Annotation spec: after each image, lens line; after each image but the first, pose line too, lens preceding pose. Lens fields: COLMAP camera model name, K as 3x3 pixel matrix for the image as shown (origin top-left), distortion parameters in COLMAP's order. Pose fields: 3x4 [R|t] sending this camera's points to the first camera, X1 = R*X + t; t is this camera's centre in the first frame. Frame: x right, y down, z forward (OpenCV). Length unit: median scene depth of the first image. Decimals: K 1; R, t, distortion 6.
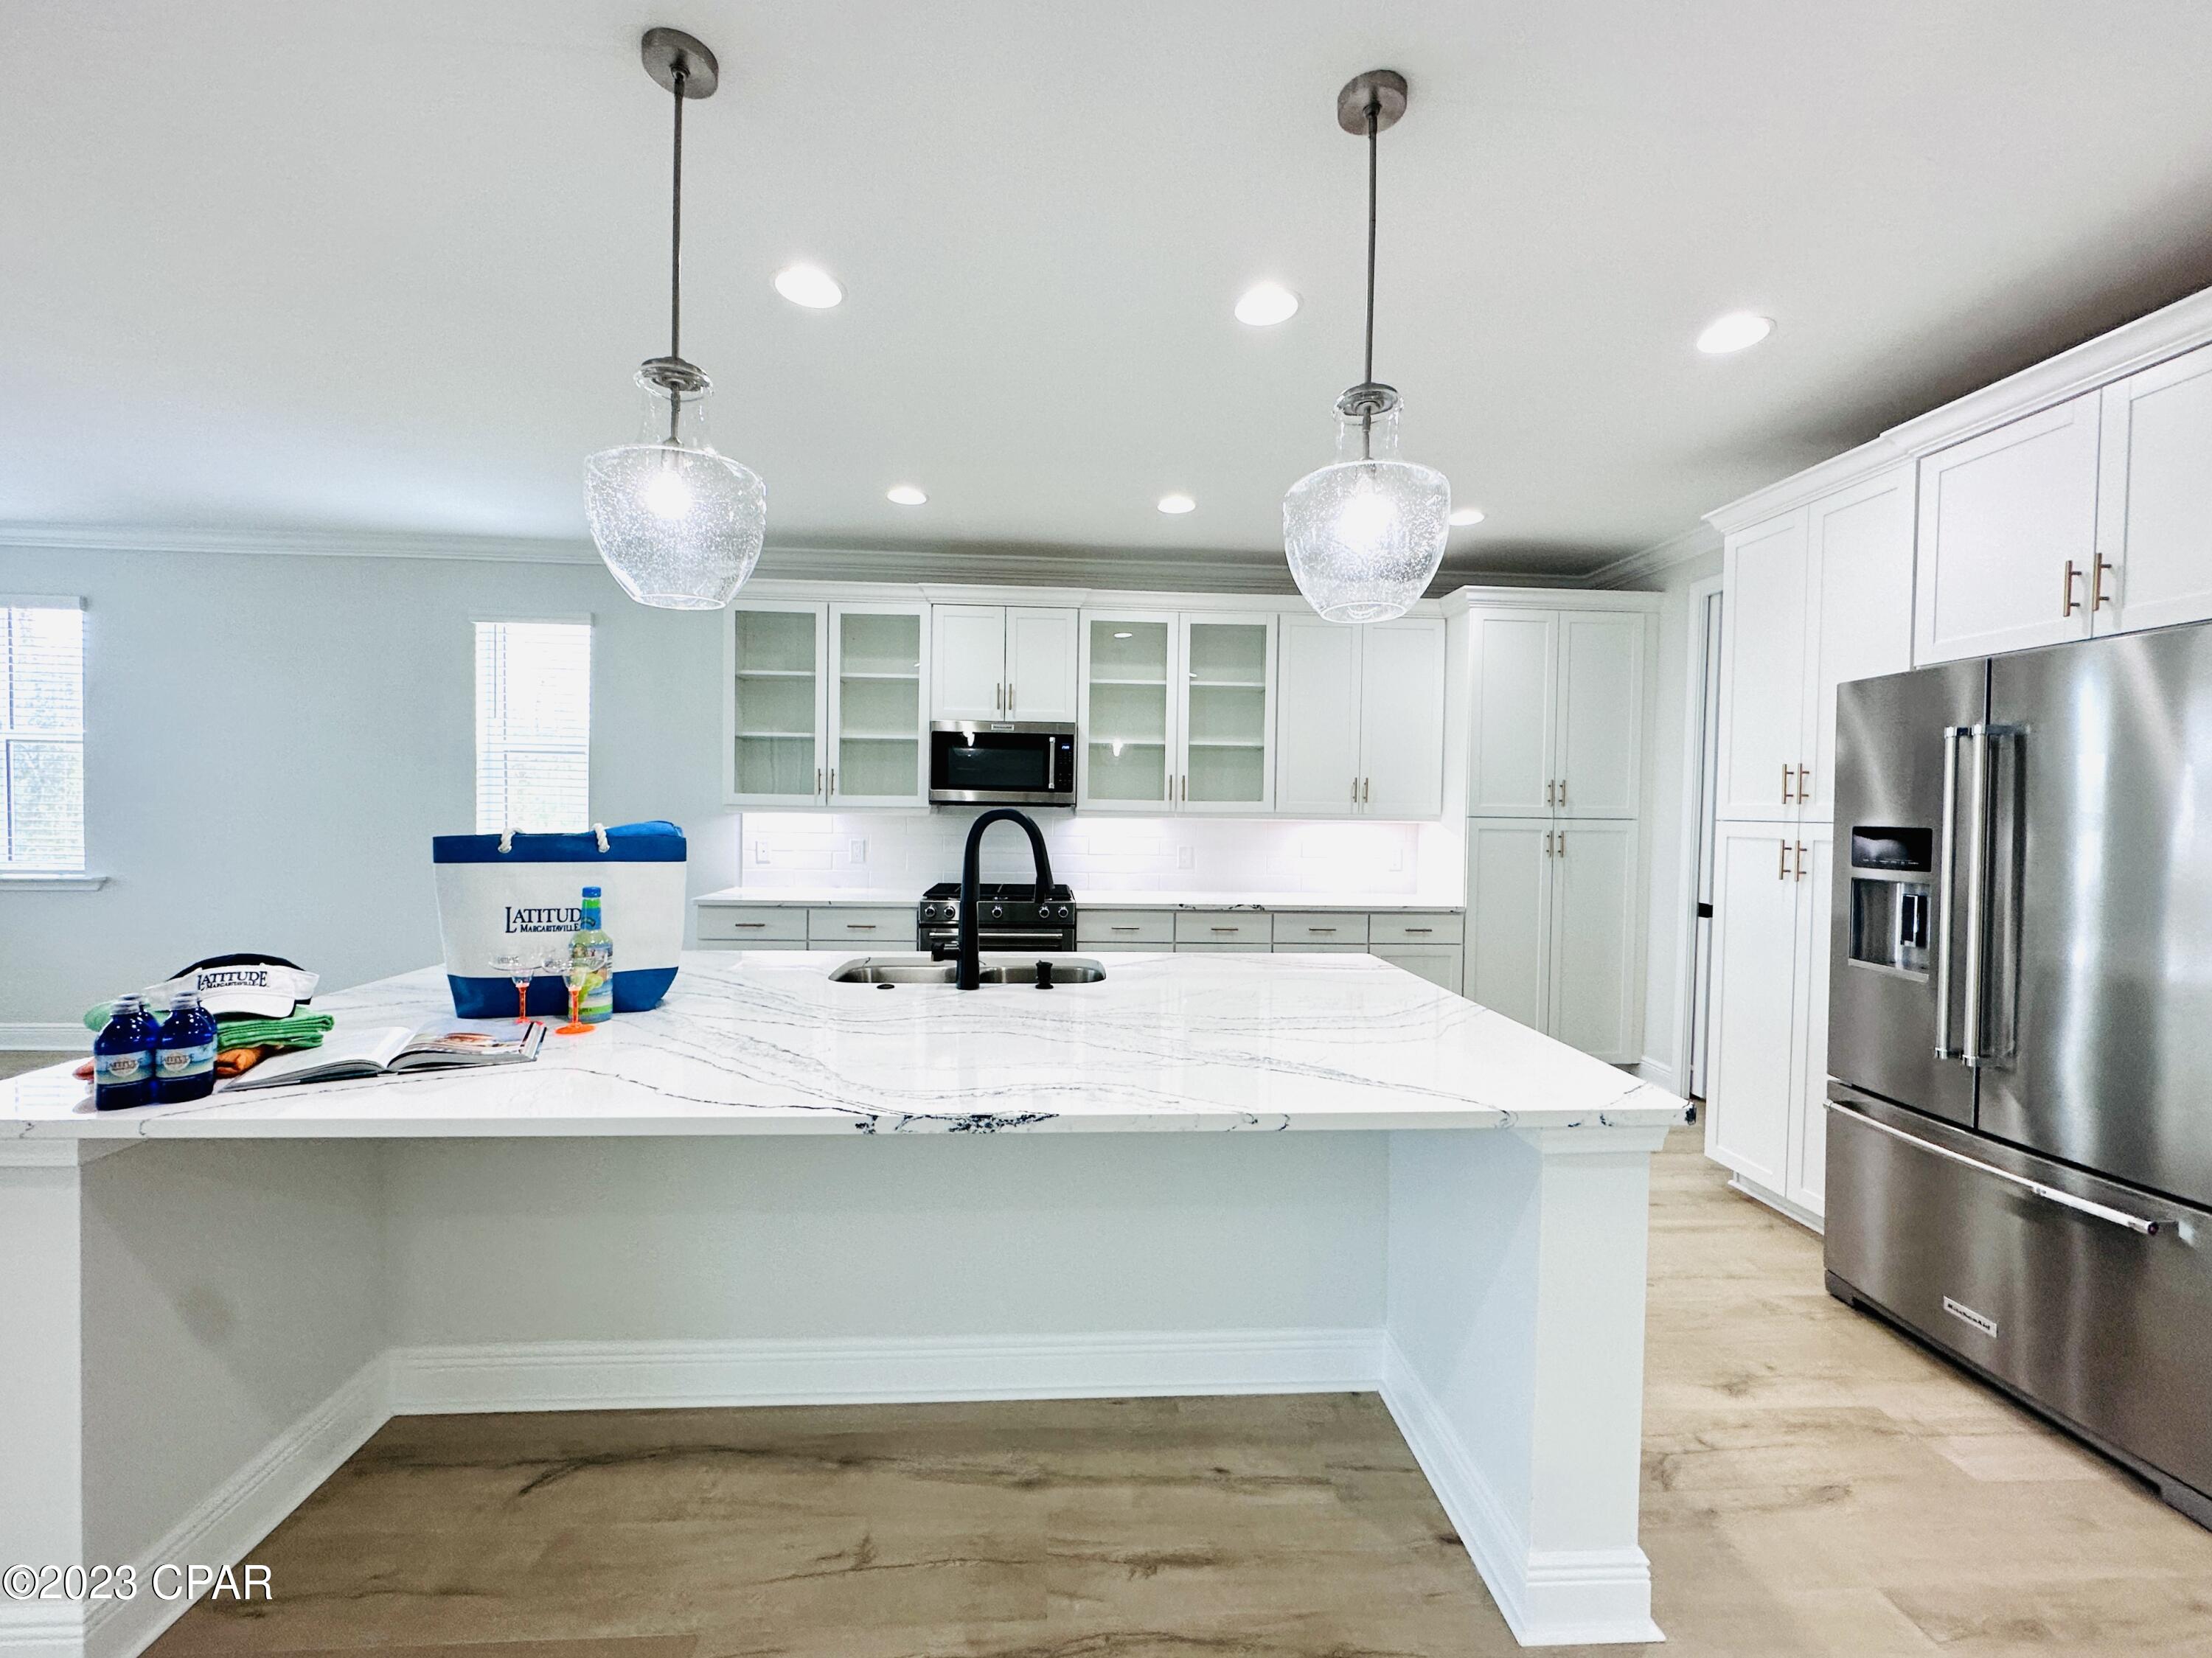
lens RADIAL K [[907.1, 0, 1106.0], [0, 907.1, 829.0], [0, 0, 1]] dist [0.002237, 0.000232]
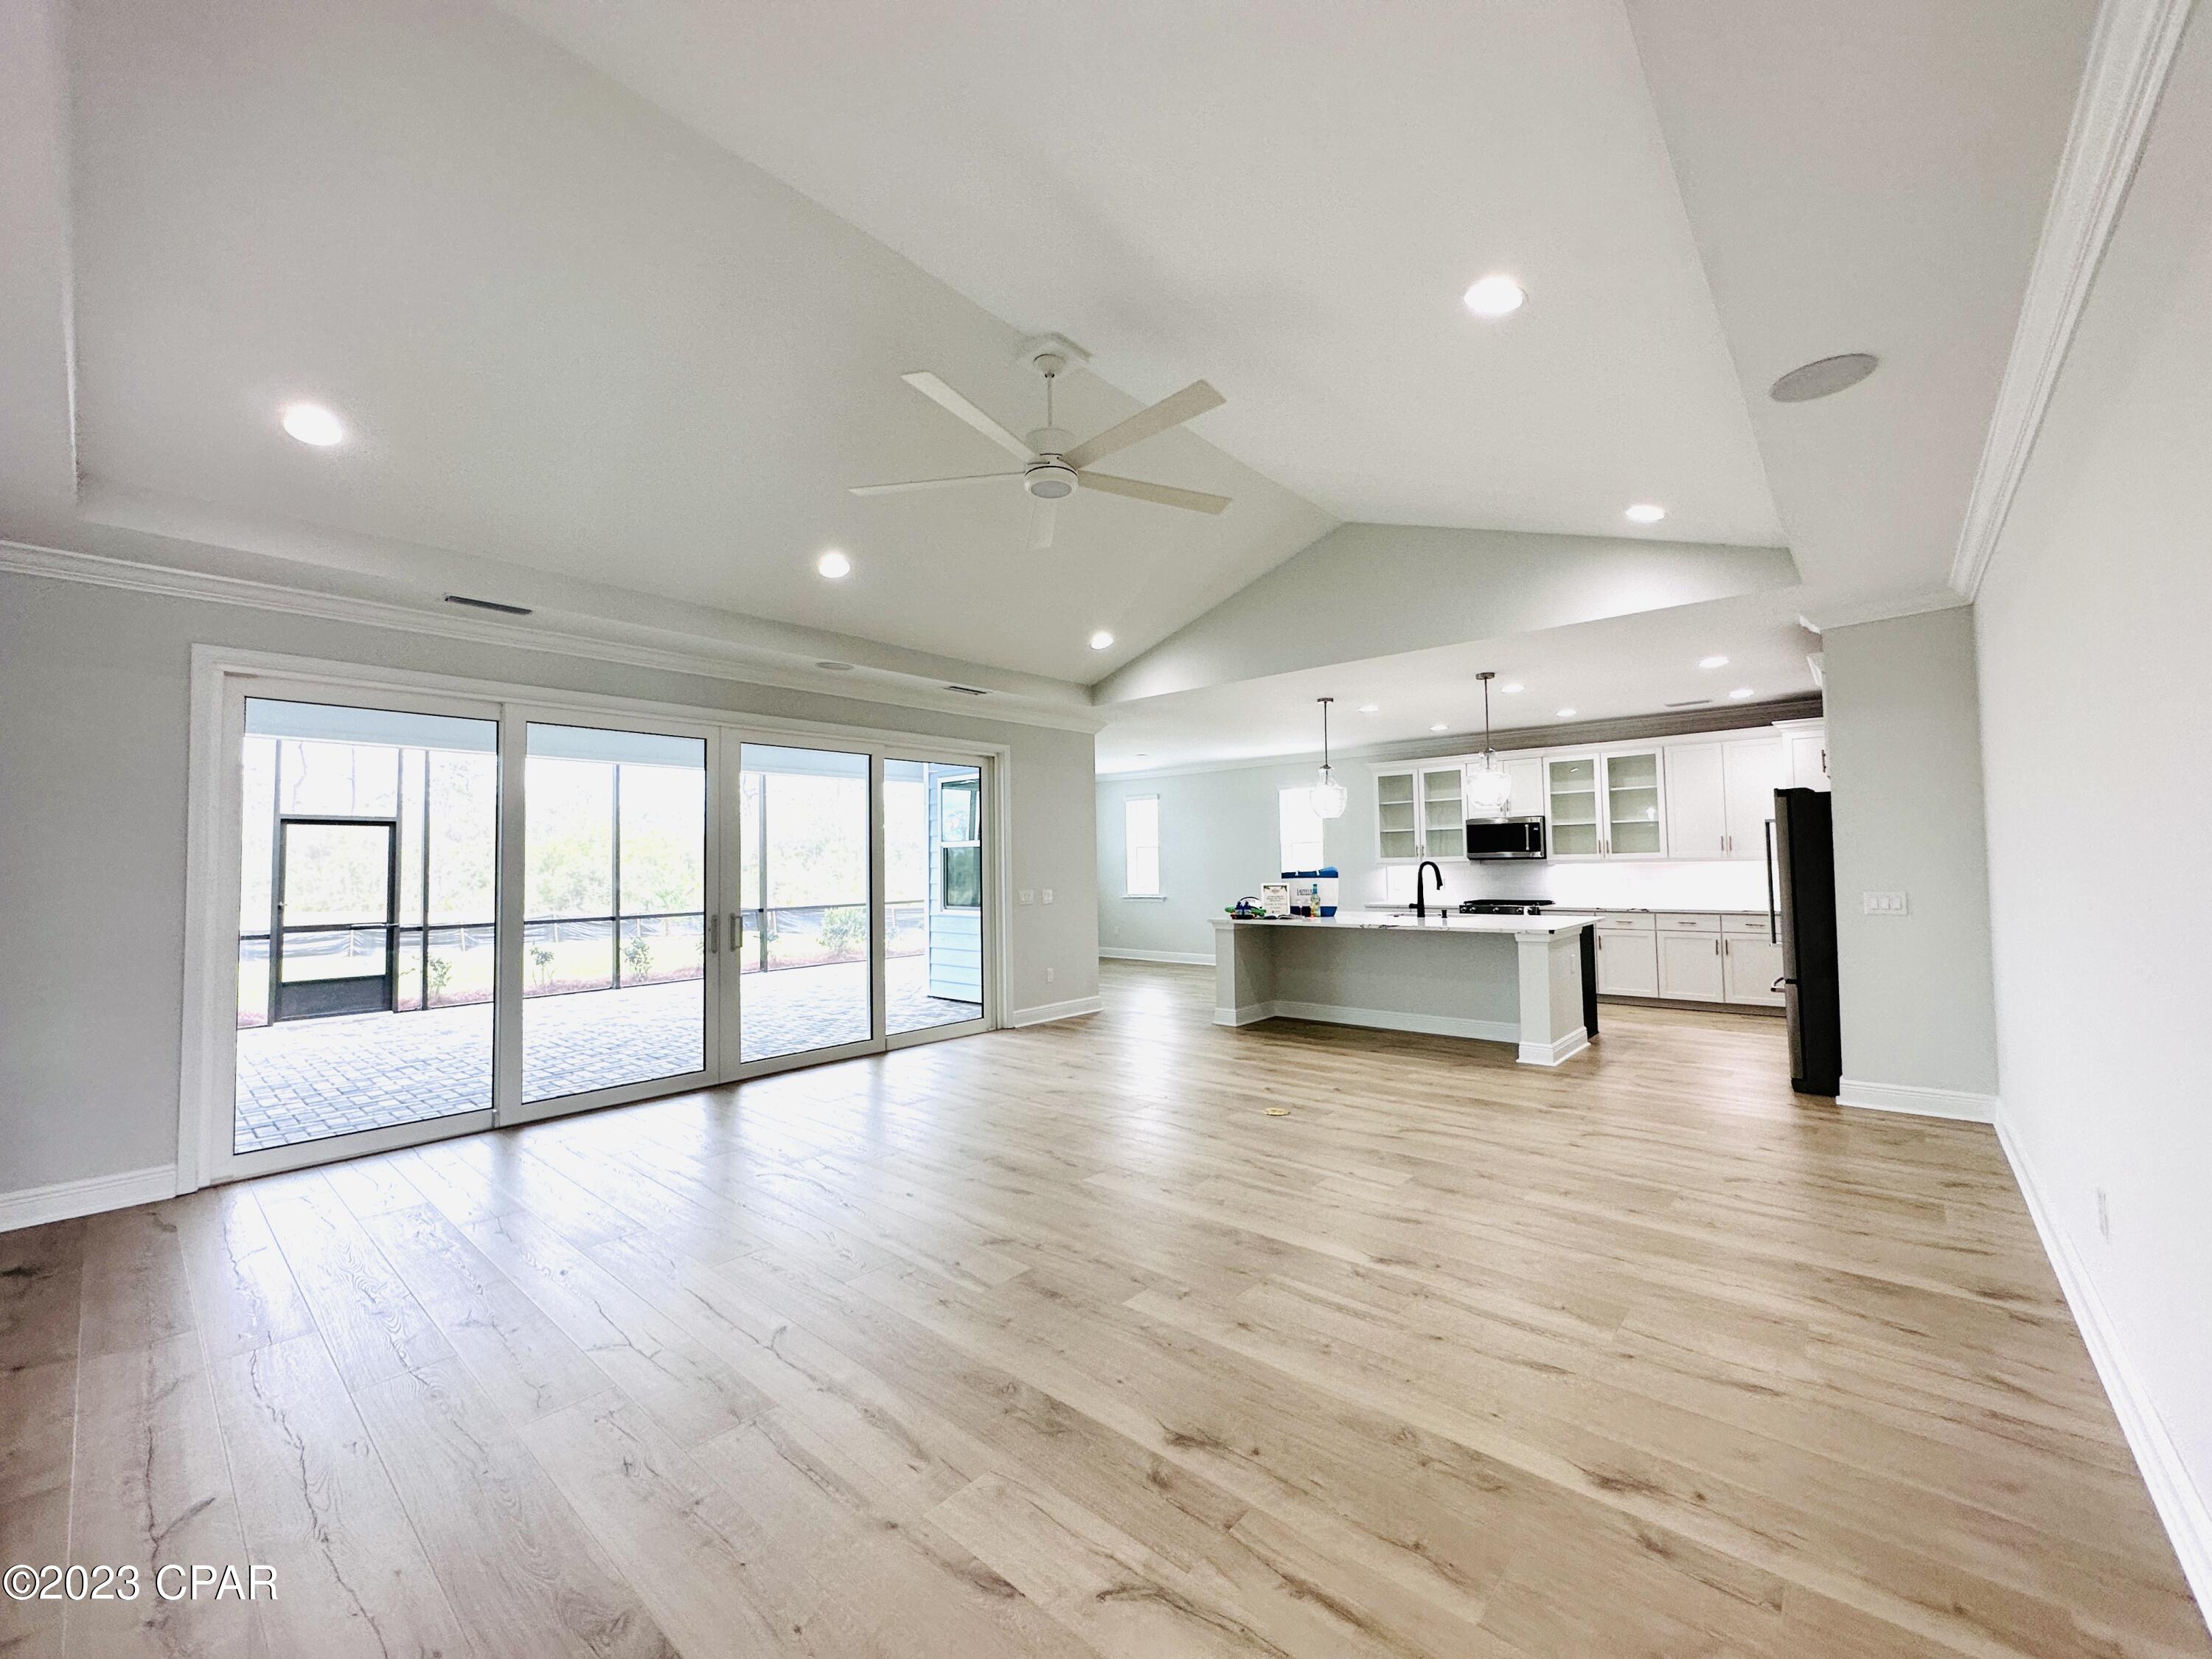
lens RADIAL K [[887.5, 0, 1106.0], [0, 887.5, 829.5], [0, 0, 1]] dist [0.002496, 0.000089]
pose [[0.707752, -0.055123, -0.704307, 0.655895], [0.009446, 0.997601, -0.068586, 0.035312], [0.706398, 0.041889, 0.706575, -1.027262]]
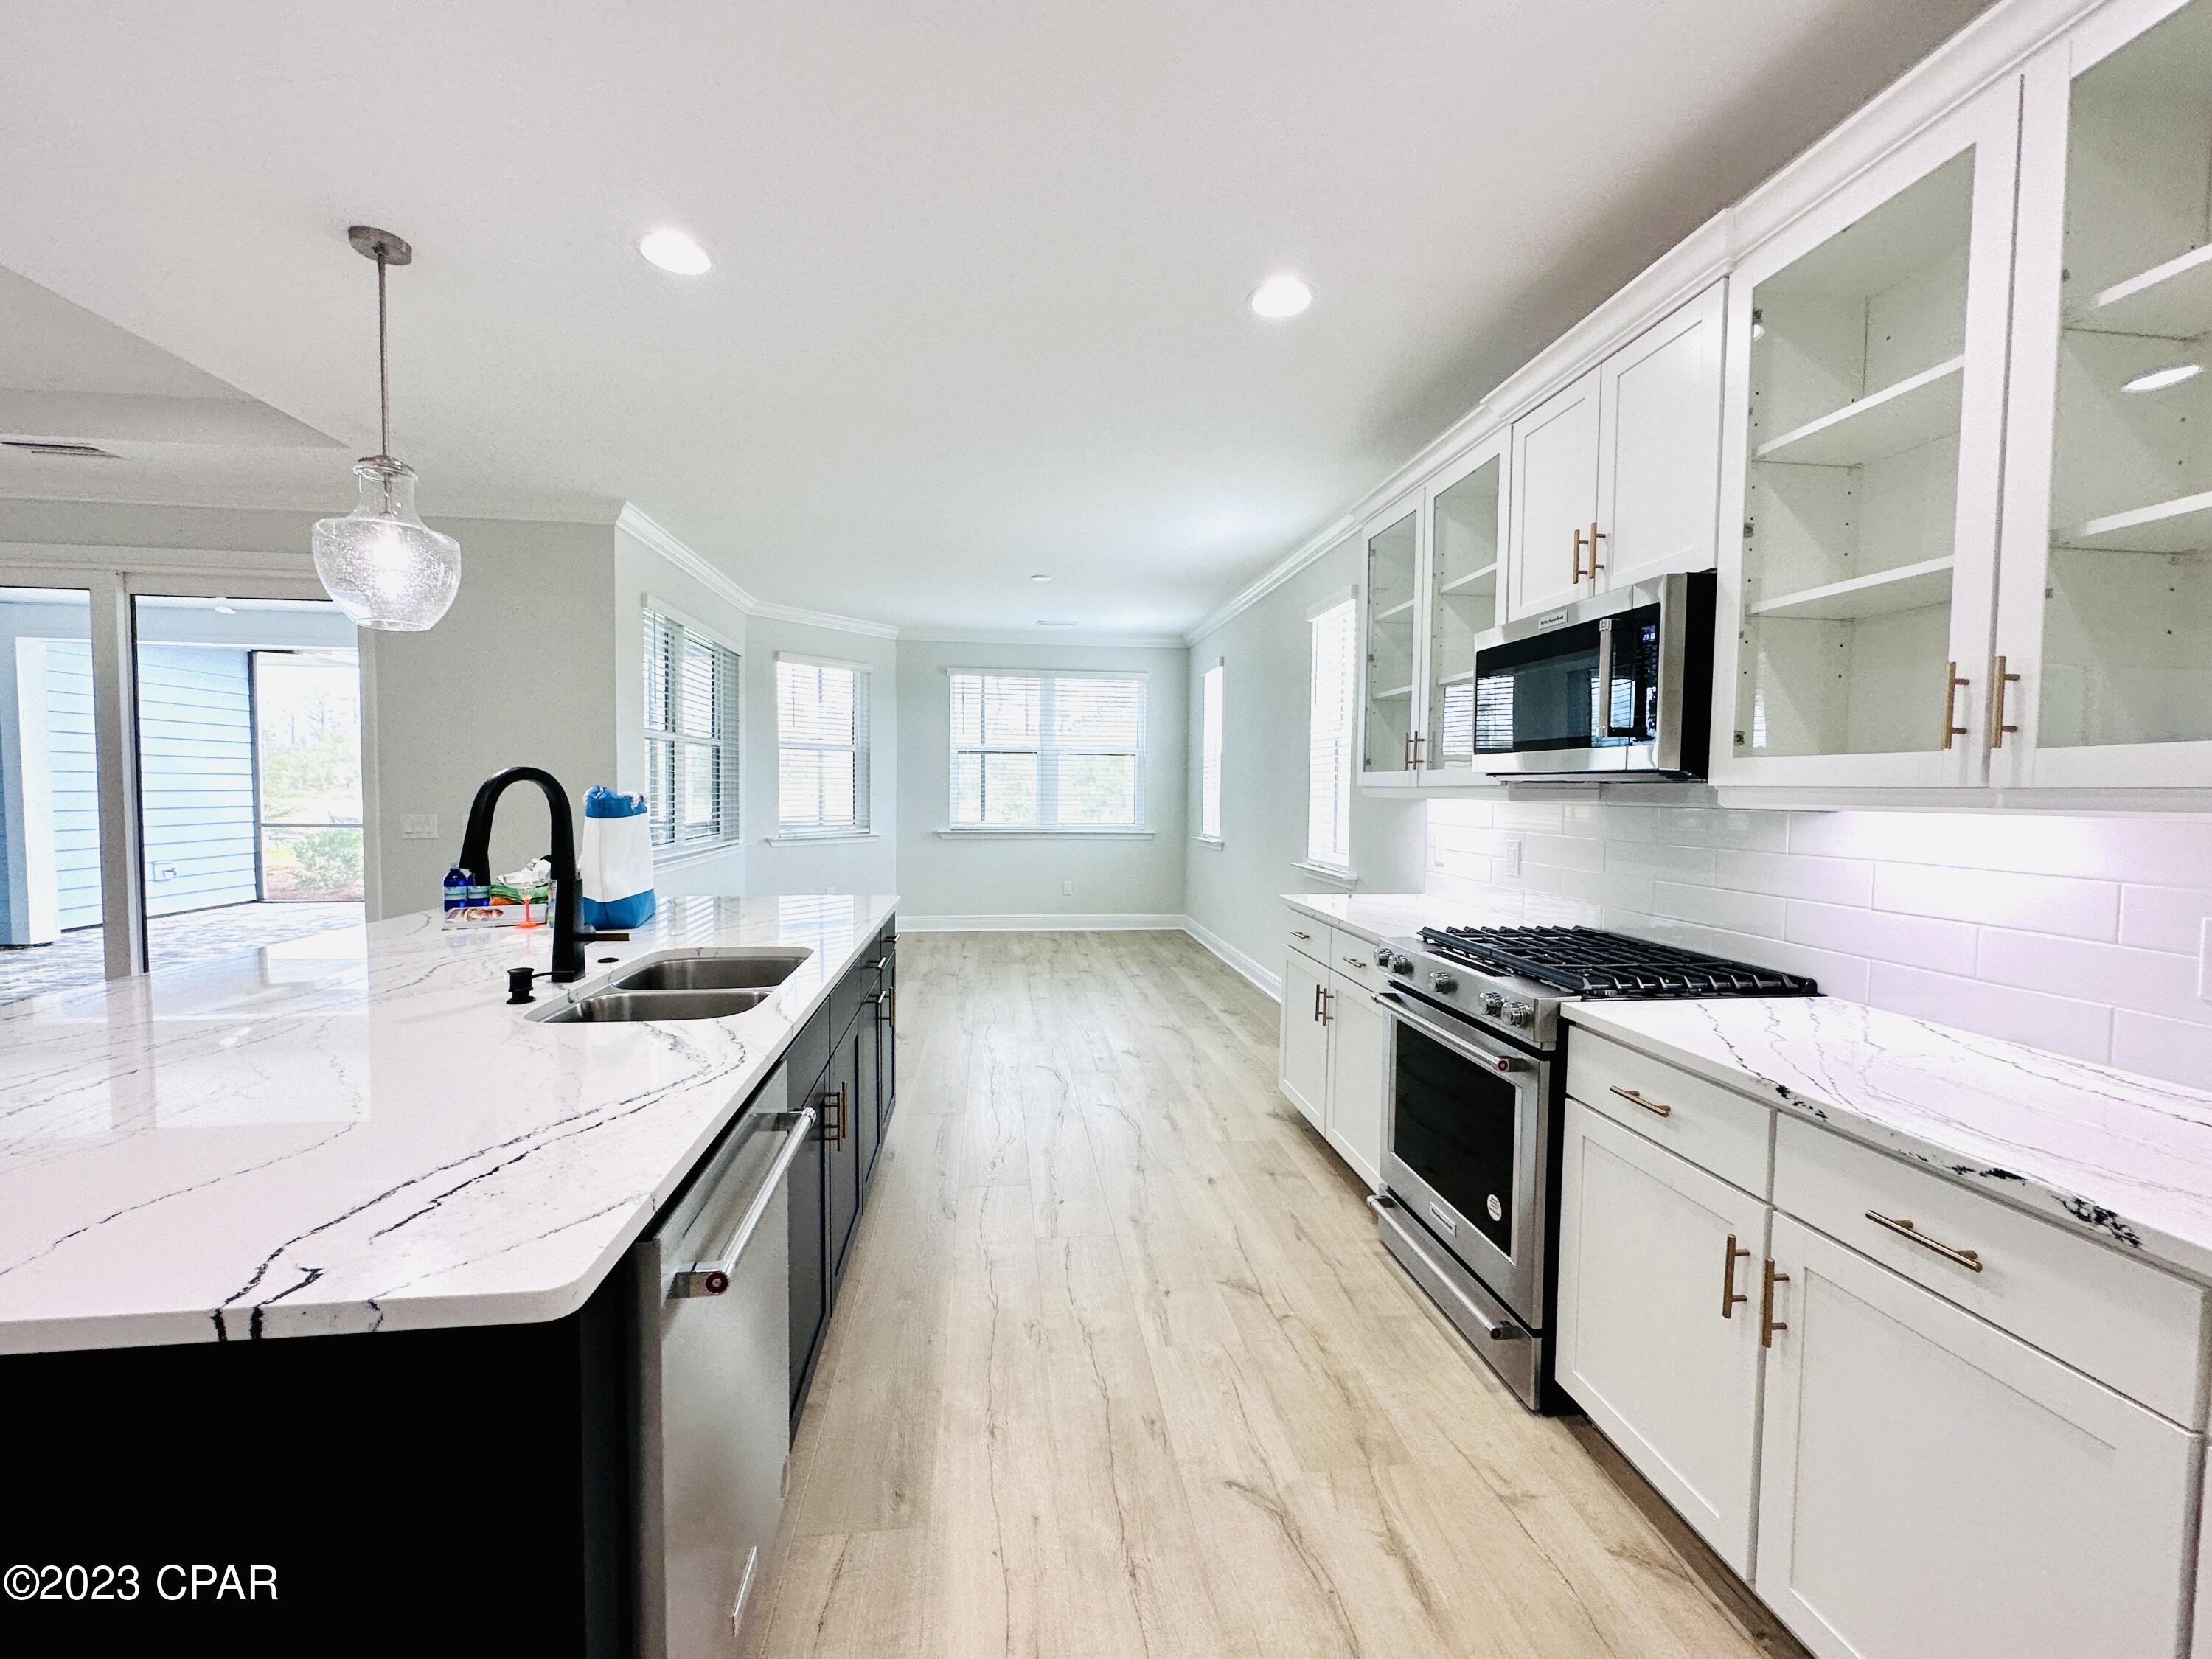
lens RADIAL K [[887.5, 0, 1106.0], [0, 887.5, 829.5], [0, 0, 1]] dist [0.002496, 0.000089]
pose [[0.056594, 0.032739, -0.997860, 0.355827], [-0.034551, 0.998928, 0.030814, -0.004121], [0.997799, 0.032734, 0.057664, 0.728542]]
